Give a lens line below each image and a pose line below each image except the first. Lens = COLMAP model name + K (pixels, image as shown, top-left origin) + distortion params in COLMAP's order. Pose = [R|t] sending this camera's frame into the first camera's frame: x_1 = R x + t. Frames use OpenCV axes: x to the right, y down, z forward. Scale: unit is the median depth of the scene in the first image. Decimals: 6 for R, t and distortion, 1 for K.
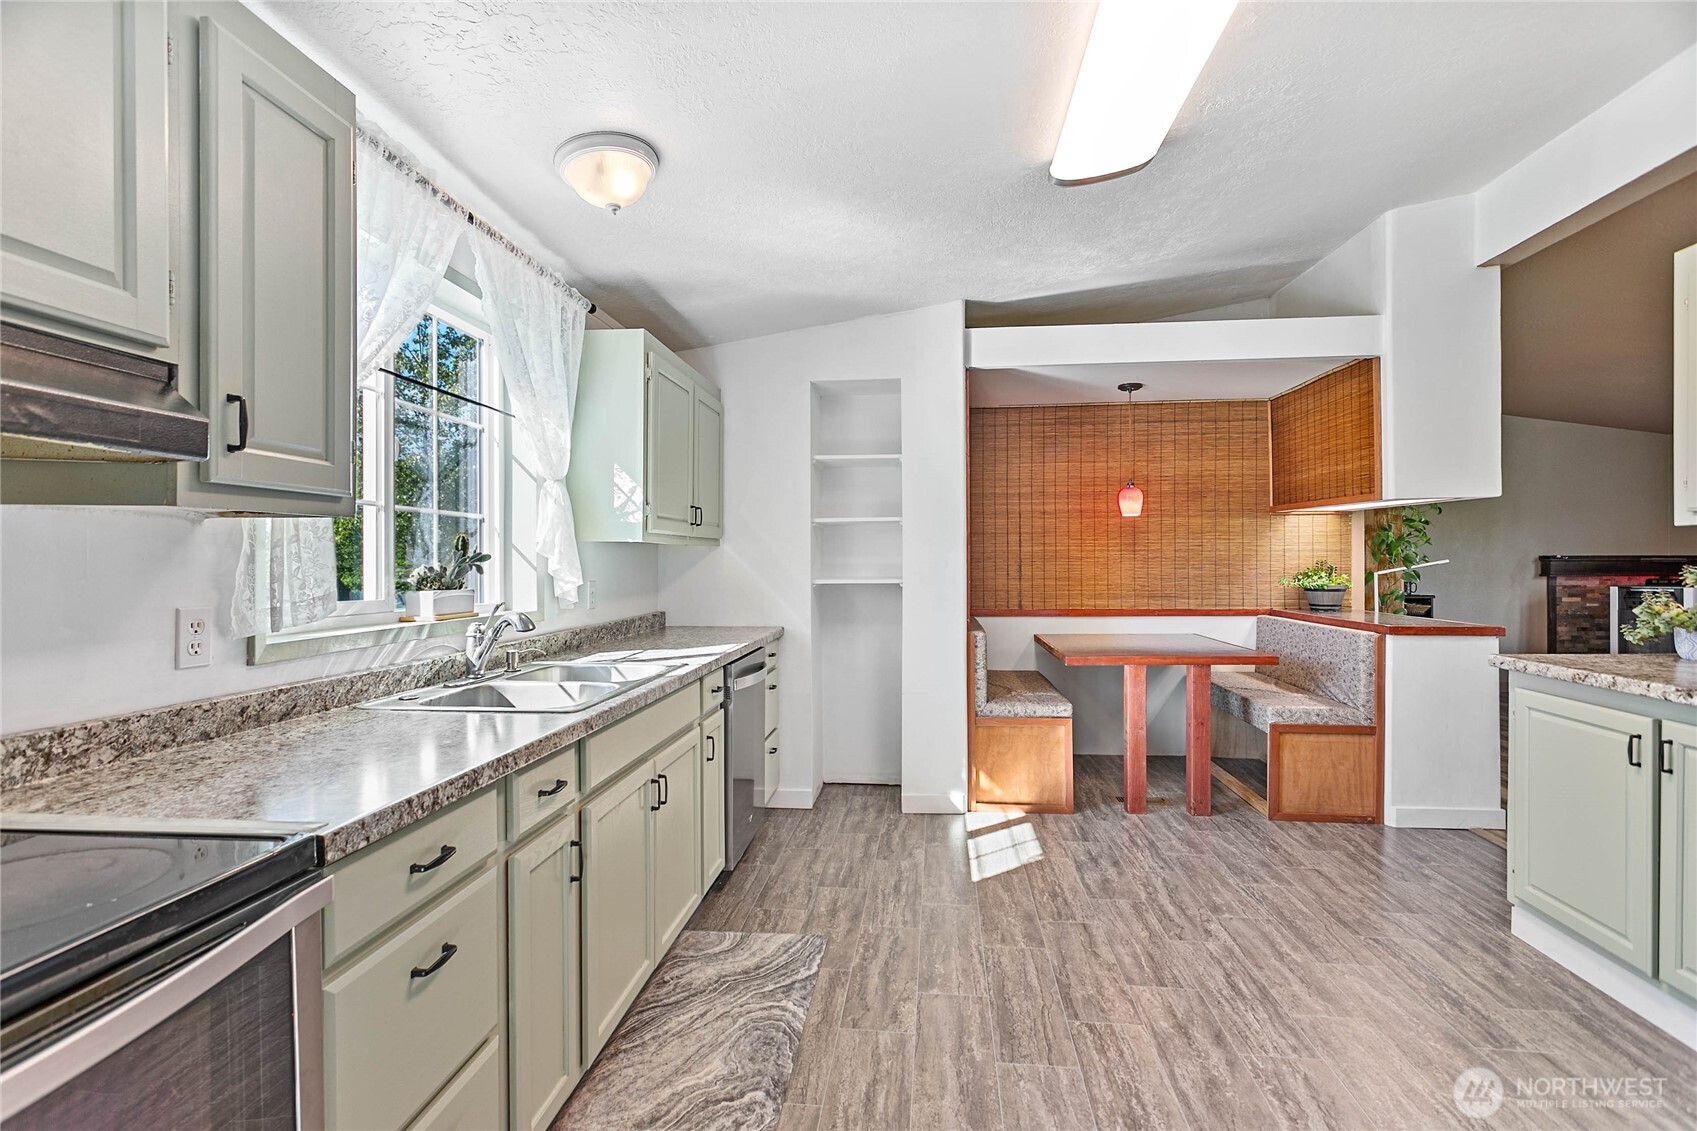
lens RADIAL K [[799.4, 0, 850.6], [0, 799.4, 570.2], [0, 0, 1]] dist [0.004402, 0.000588]
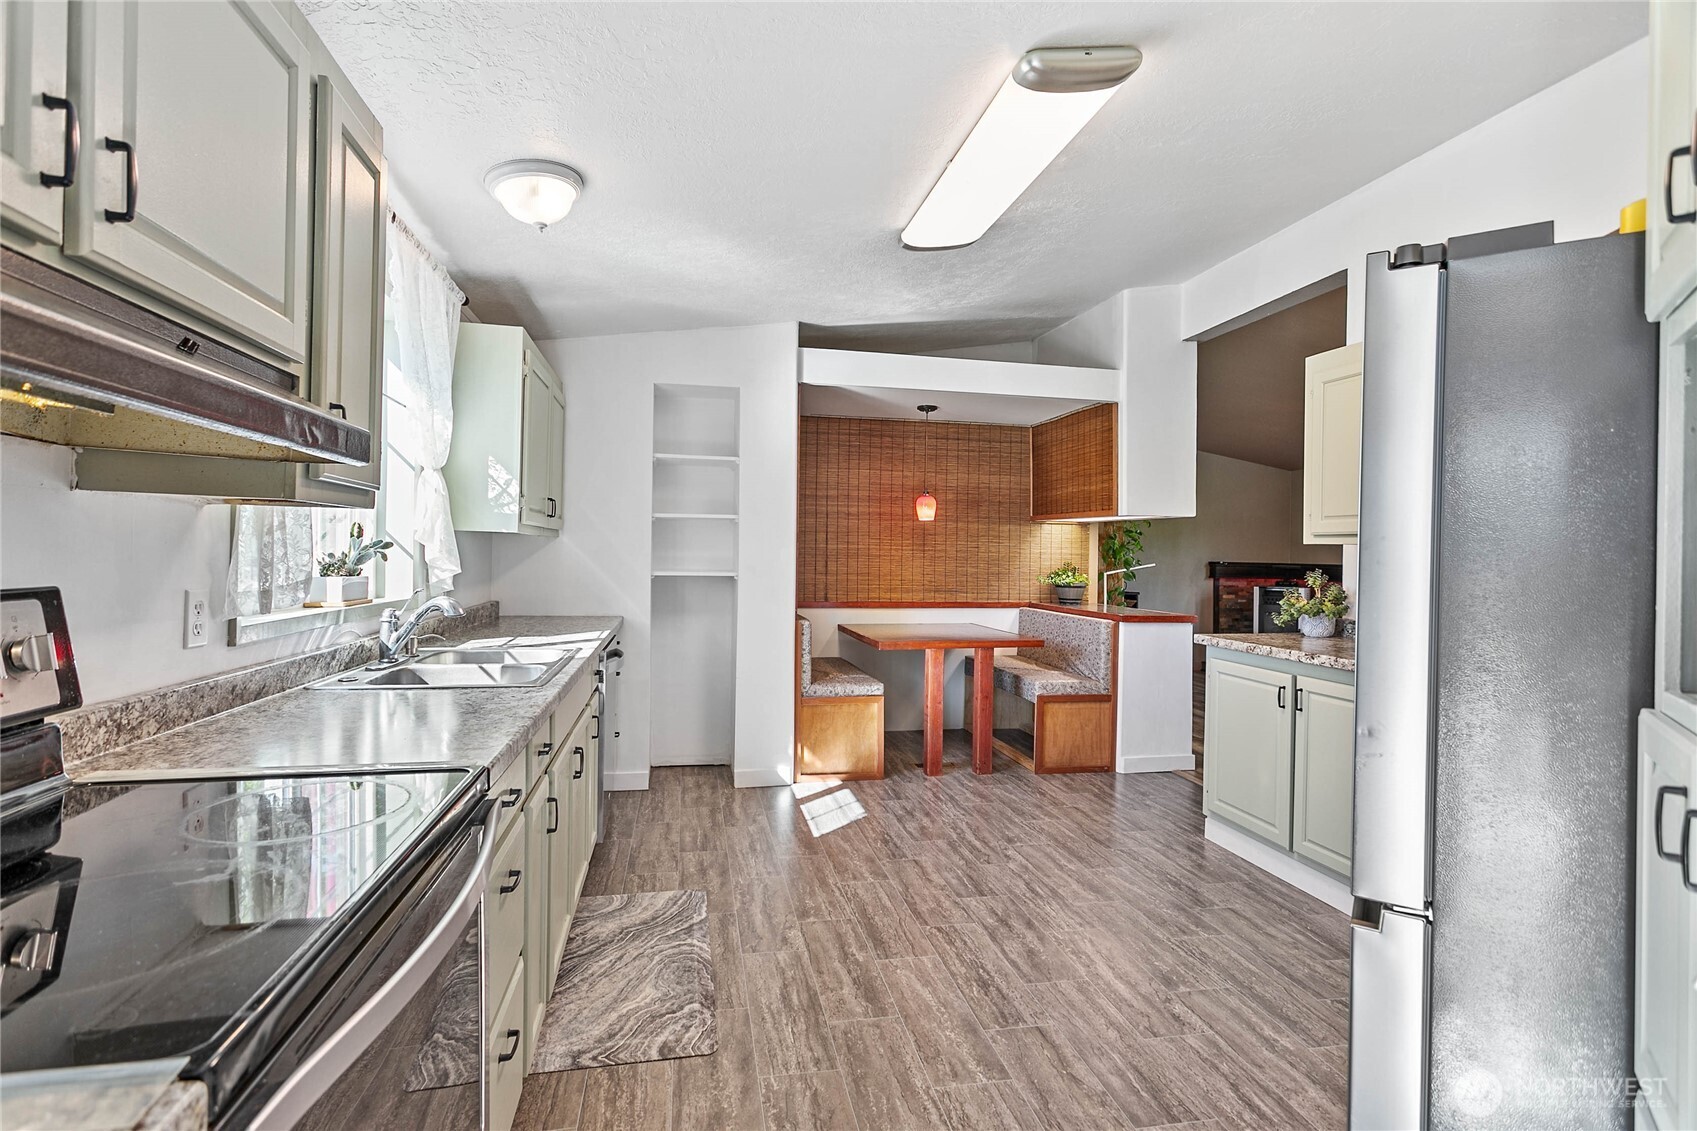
lens RADIAL K [[820.7, 0, 843.8], [0, 820.7, 559.5], [0, 0, 1]] dist [0.000759, 0.000592]
pose [[0.954335, 0.020222, 0.298052, -0.137983], [-0.018604, 0.999793, -0.008264, 0.000205], [-0.298157, 0.002342, 0.954514, -0.111352]]
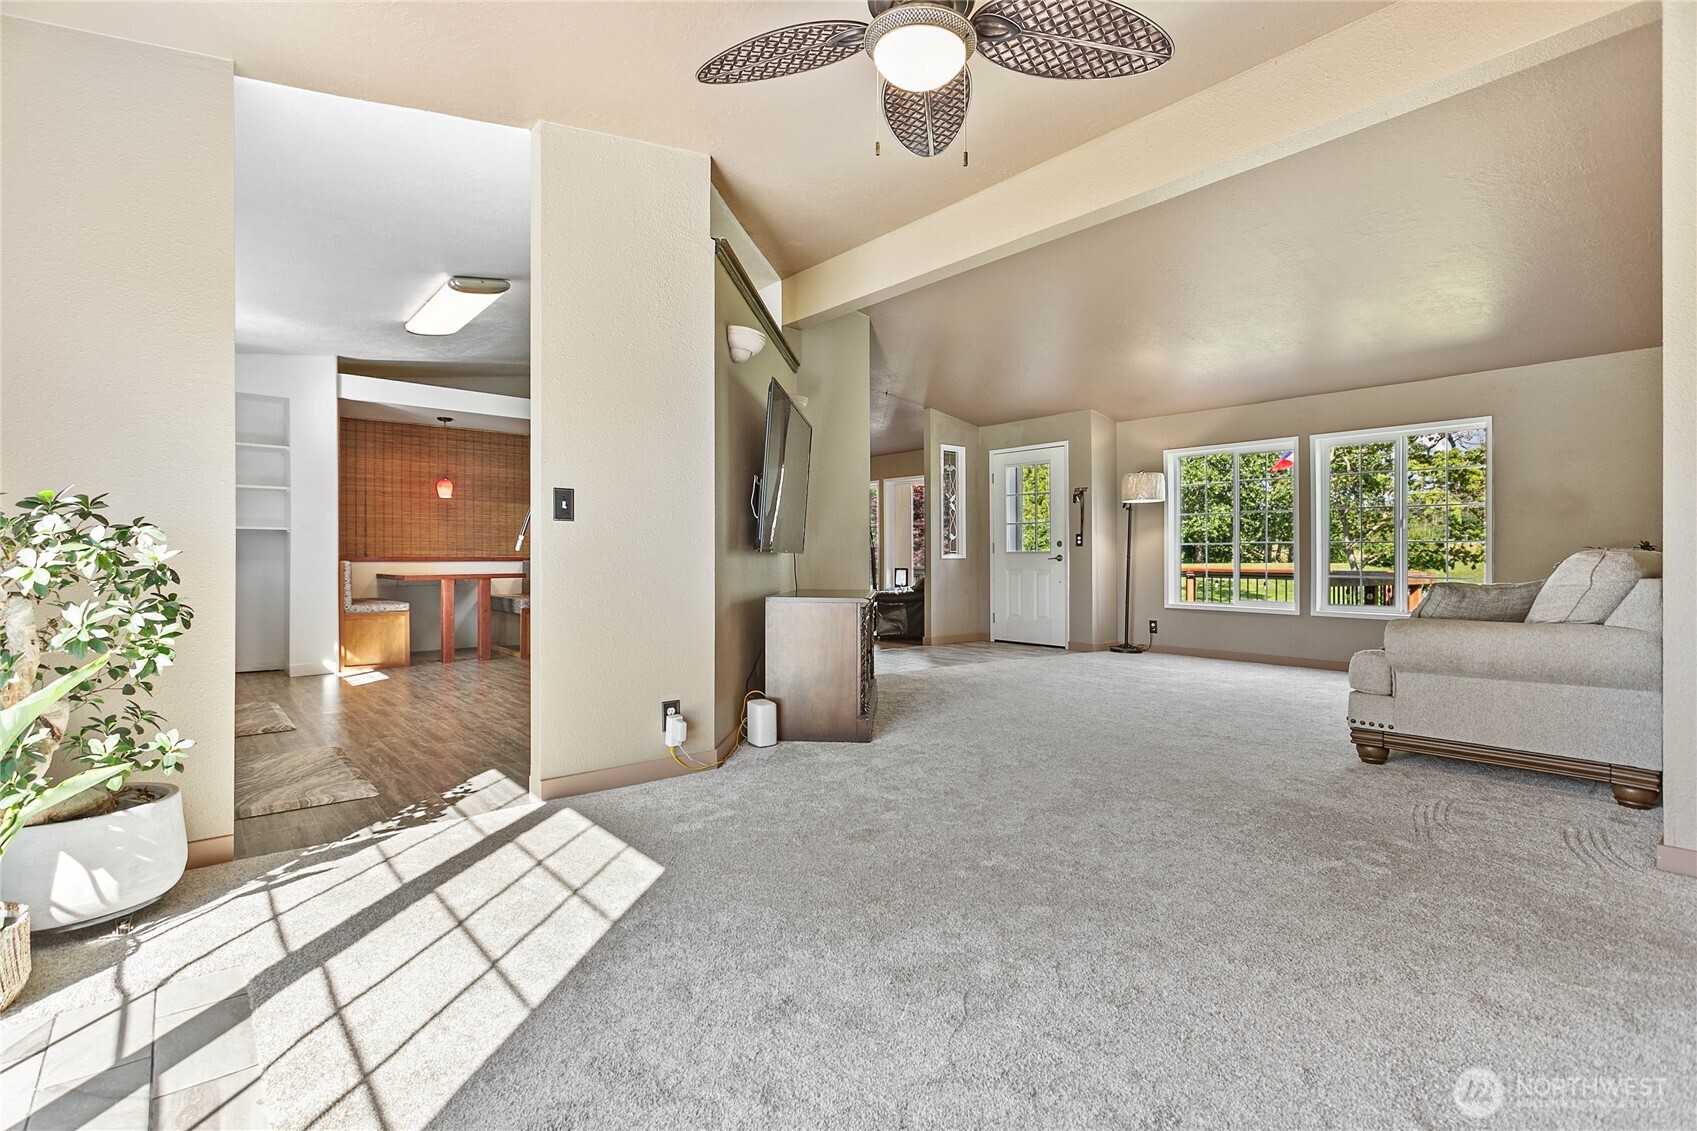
lens RADIAL K [[800.6, 0, 848.5], [0, 800.6, 565.5], [0, 0, 1]] dist [0.001243, 0.000121]
pose [[0.691445, 0.003910, 0.722418, -0.326704], [-0.000435, 0.999987, -0.004996, 0.098394], [-0.722429, 0.003140, 0.691438, -0.907606]]
